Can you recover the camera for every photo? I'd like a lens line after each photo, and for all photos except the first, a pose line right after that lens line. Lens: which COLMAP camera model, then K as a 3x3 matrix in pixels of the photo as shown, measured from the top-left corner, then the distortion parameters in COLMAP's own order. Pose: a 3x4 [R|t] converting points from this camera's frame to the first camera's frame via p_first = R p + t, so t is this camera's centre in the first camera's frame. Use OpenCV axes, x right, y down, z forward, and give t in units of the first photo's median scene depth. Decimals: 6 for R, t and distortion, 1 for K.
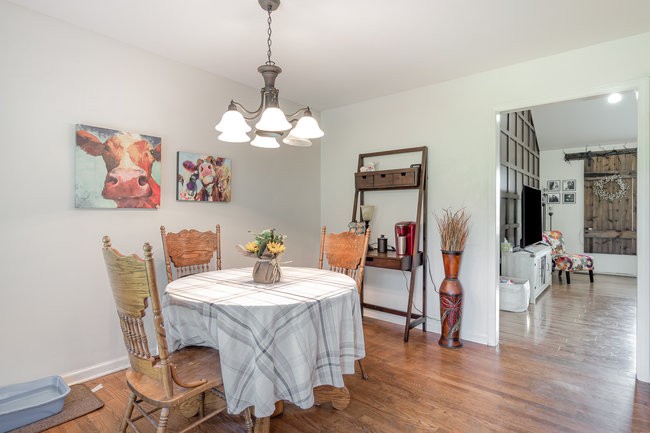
lens RADIAL K [[346.7, 0, 326.3], [0, 346.7, 215.5], [0, 0, 1]] dist [0.008109, 0.000720]
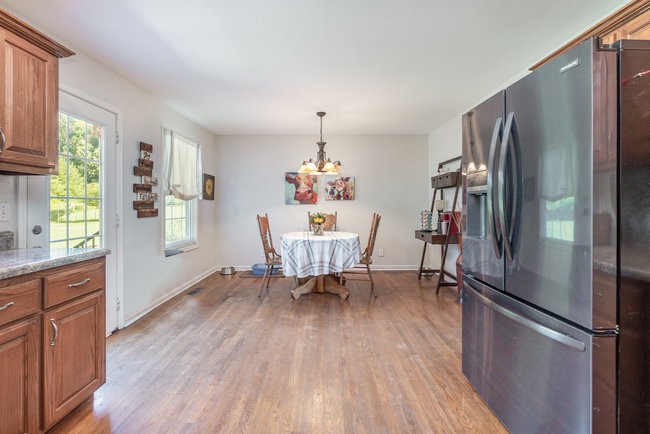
lens RADIAL K [[291.6, 0, 323.8], [0, 291.6, 212.1], [0, 0, 1]] dist [0.000226, -0.000030]
pose [[0.627562, 0.012769, -0.778462, 1.013899], [-0.001810, 0.999887, 0.014942, 0.005334], [0.778564, -0.007968, 0.627514, -0.149239]]
